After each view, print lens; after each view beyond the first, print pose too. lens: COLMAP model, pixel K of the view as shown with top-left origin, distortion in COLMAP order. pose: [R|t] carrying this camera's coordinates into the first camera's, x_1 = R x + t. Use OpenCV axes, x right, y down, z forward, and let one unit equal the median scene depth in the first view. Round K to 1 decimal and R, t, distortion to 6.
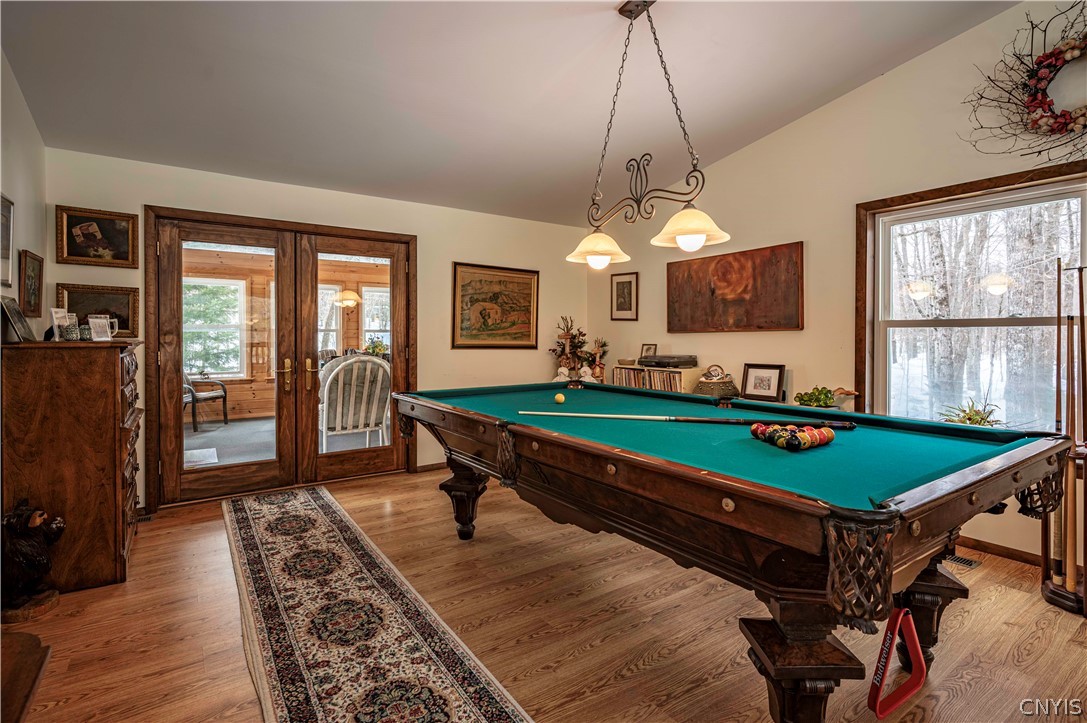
lens RADIAL K [[511.6, 0, 544.6], [0, 511.6, 351.5], [0, 0, 1]] dist [0.000082, 0.000100]
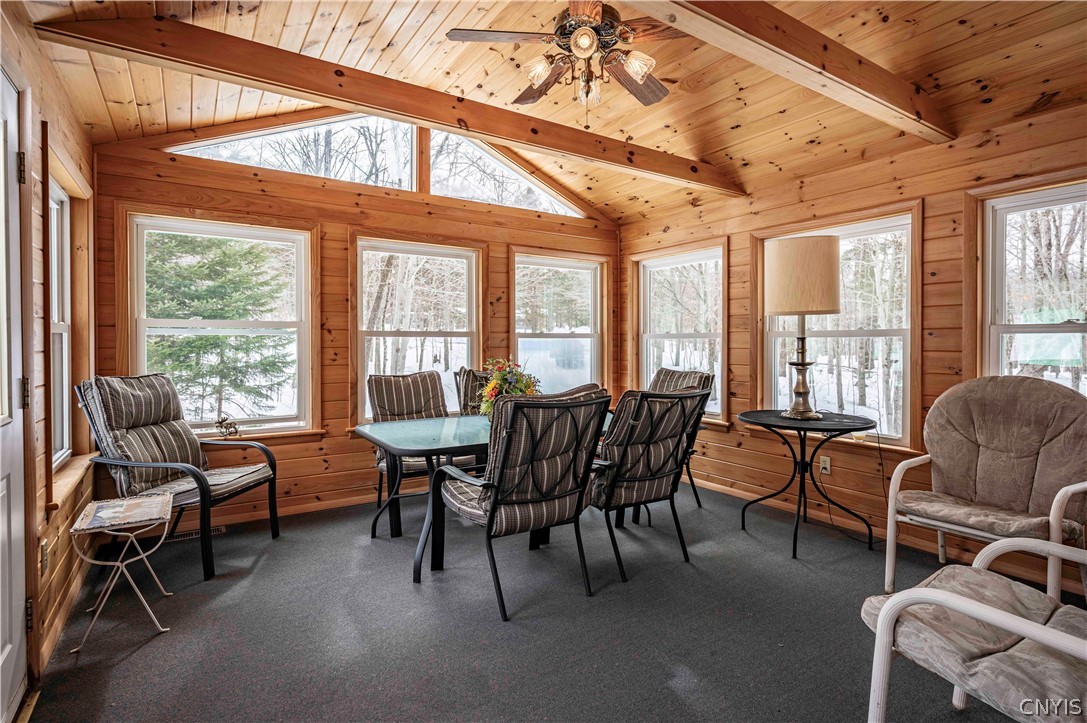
lens RADIAL K [[523.5, 0, 554.2], [0, 523.5, 358.5], [0, 0, 1]] dist [0.002638, 0.000926]
pose [[0.999825, -0.000353, -0.018687, -0.321698], [0.000346, 1.000000, -0.000421, -0.015567], [0.018687, 0.000415, 0.999825, 0.473186]]
